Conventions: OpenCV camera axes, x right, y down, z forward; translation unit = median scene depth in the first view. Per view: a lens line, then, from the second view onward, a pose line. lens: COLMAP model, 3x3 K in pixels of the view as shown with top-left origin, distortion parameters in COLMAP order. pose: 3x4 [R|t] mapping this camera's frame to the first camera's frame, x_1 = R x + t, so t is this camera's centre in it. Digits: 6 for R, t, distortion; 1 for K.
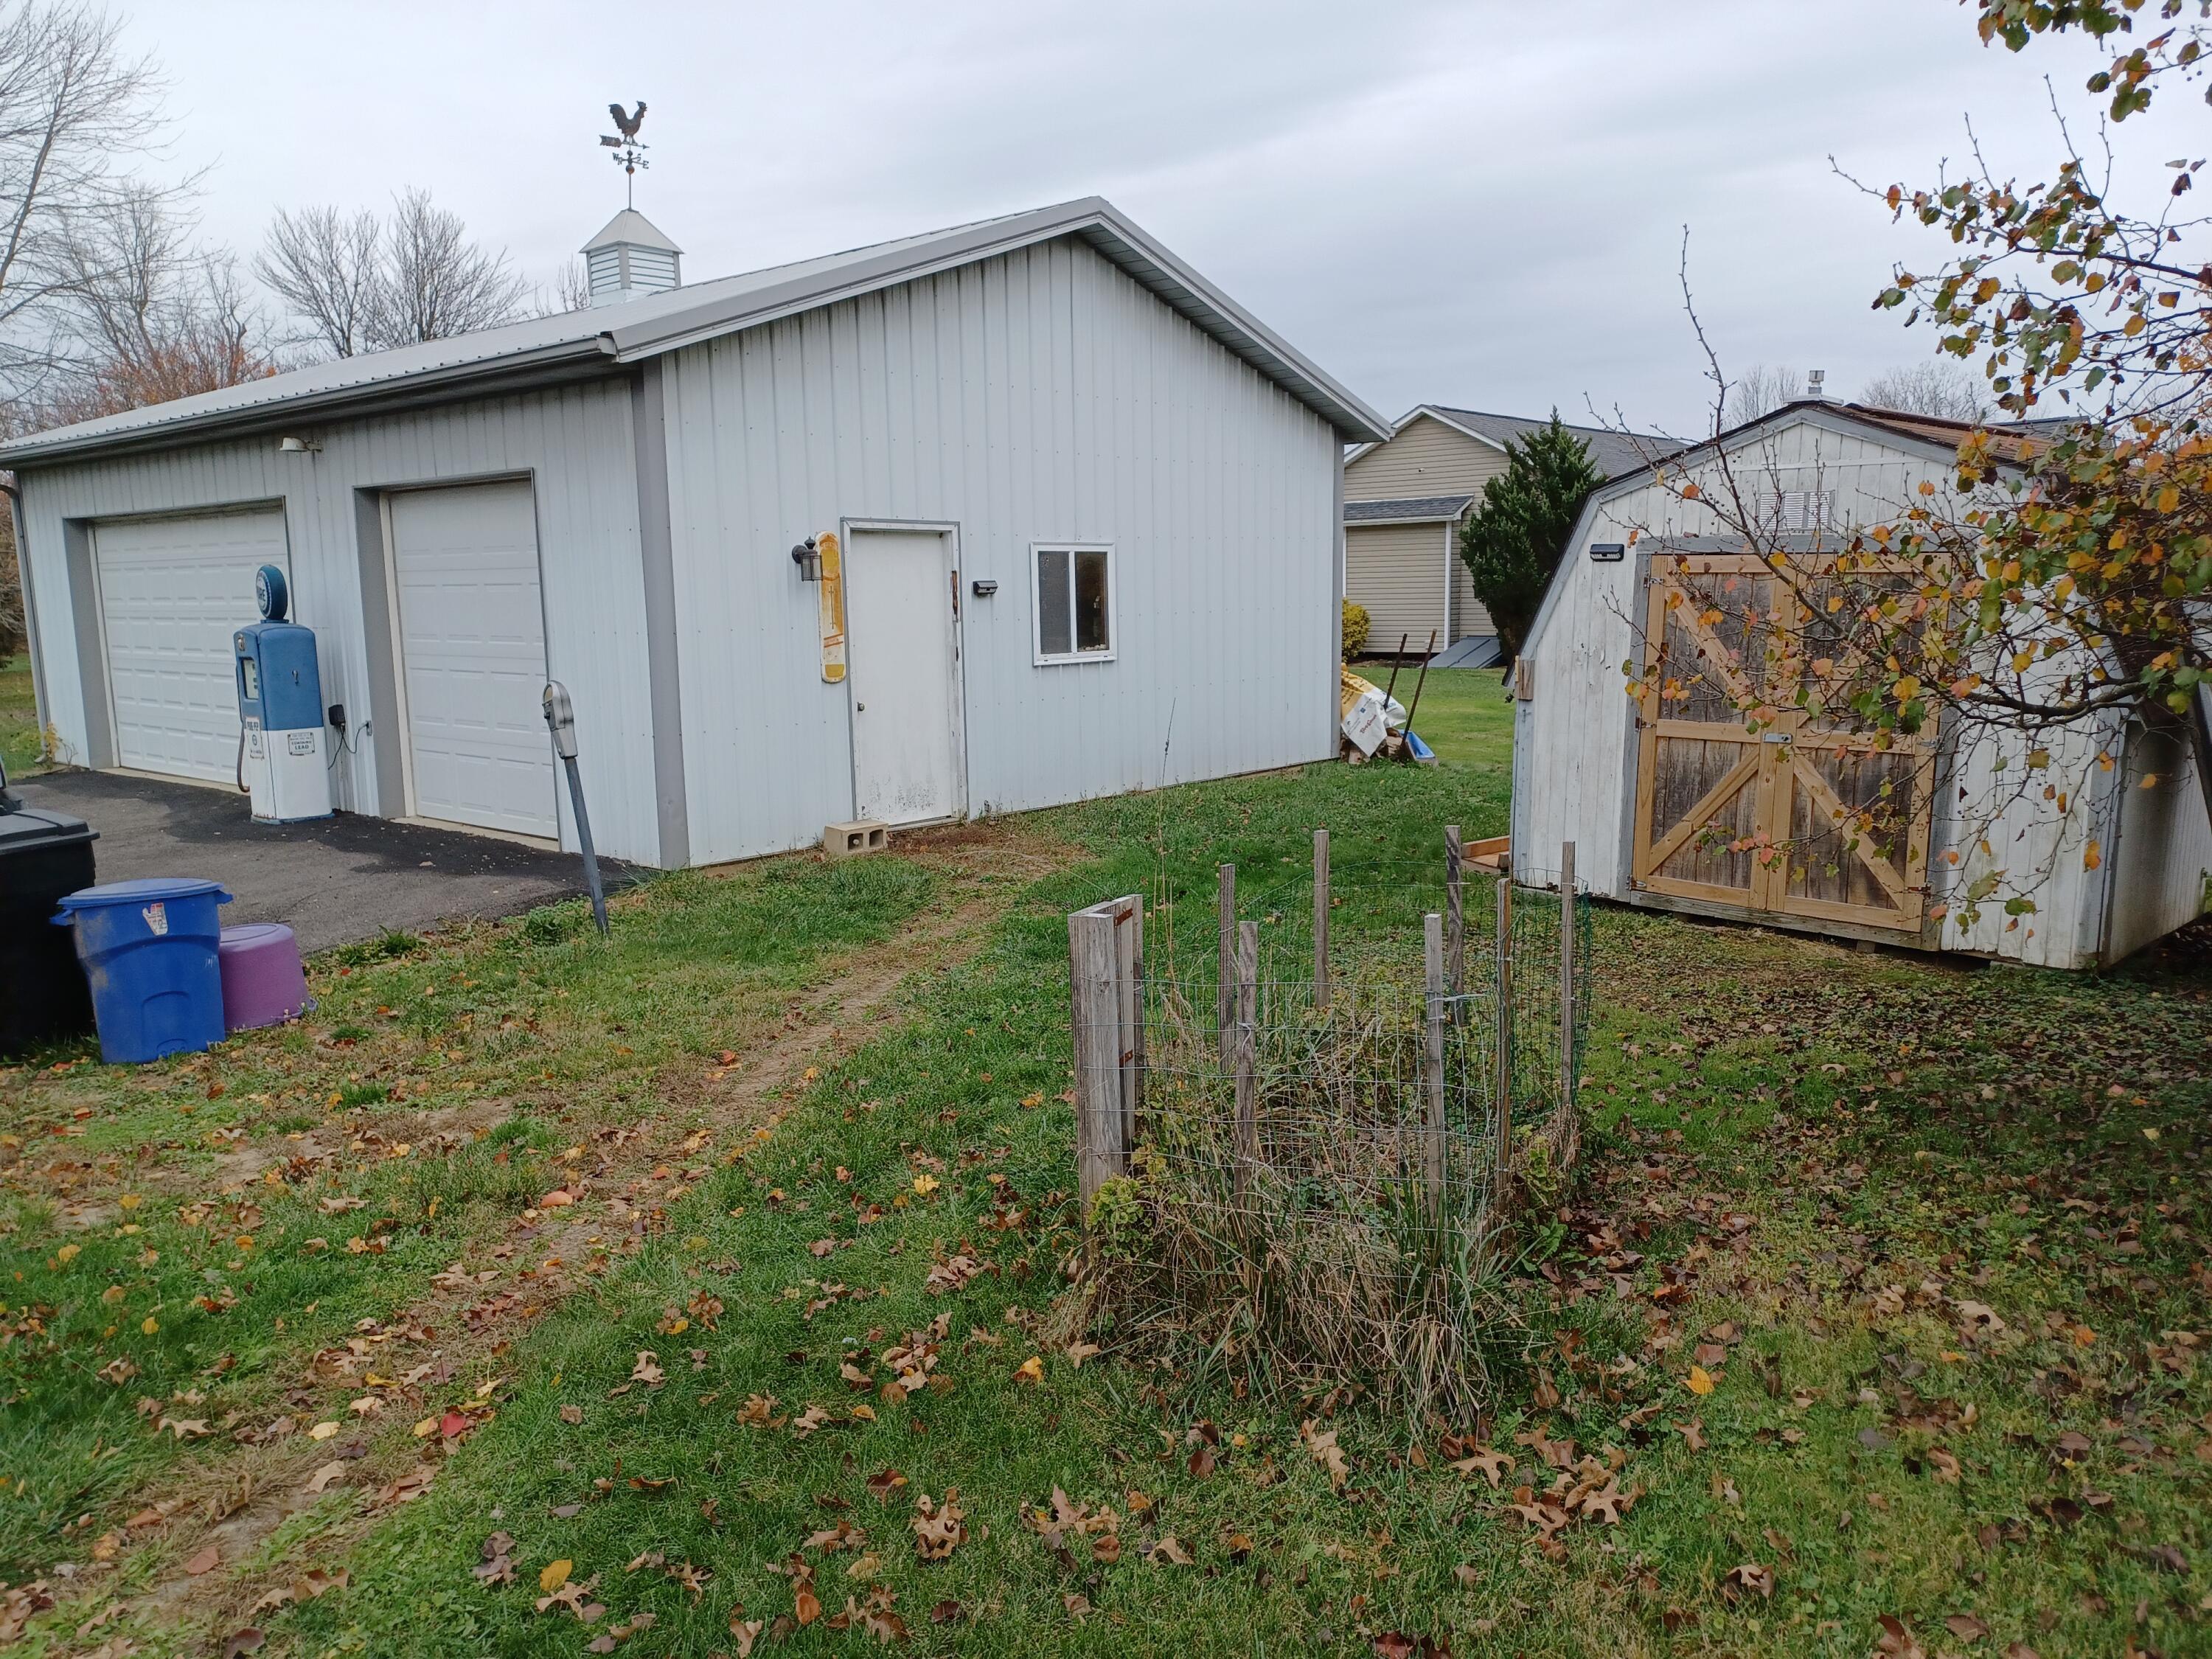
lens RADIAL K [[1590.8, 0, 1106.0], [0, 1590.8, 829.5], [0, 0, 1]] dist [0.000299, 0.000731]
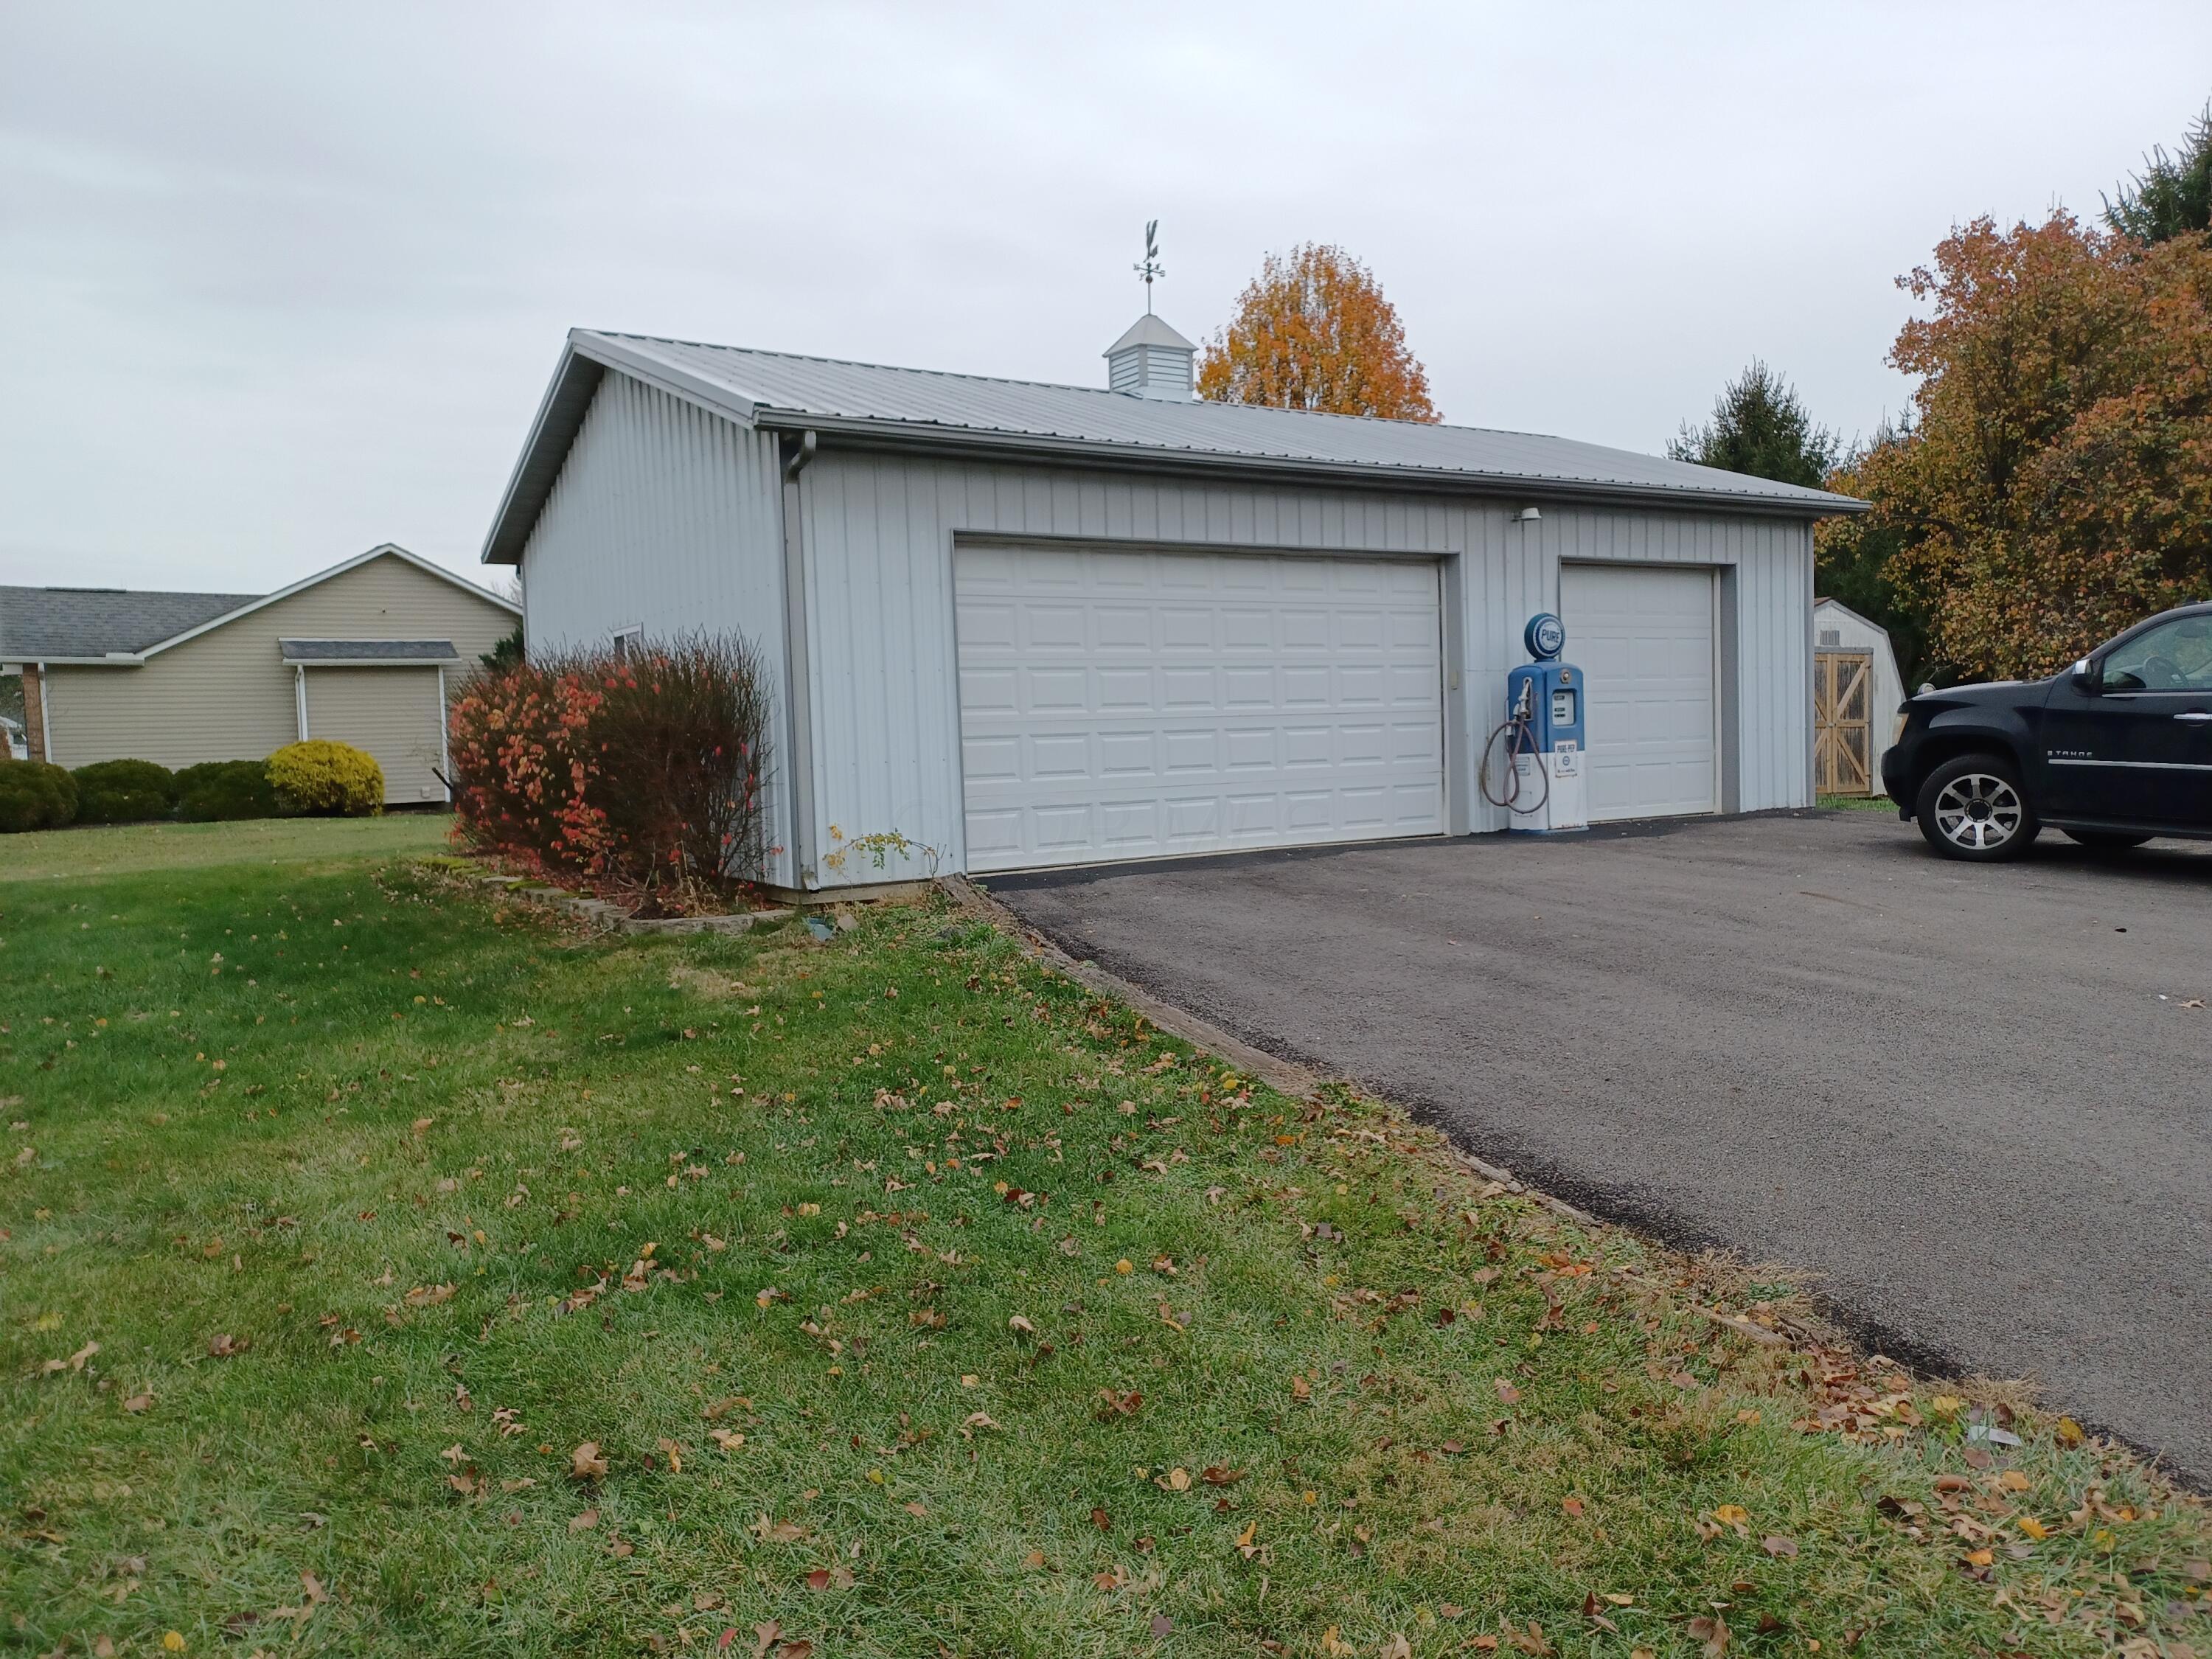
lens RADIAL K [[1590.8, 0, 1106.0], [0, 1590.8, 829.5], [0, 0, 1]] dist [0.000299, 0.000731]
pose [[0.295352, -0.051555, 0.953996, -1.455628], [0.173477, 0.984838, -0.000486, -0.056855], [-0.939507, 0.165640, 0.299817, 0.828642]]
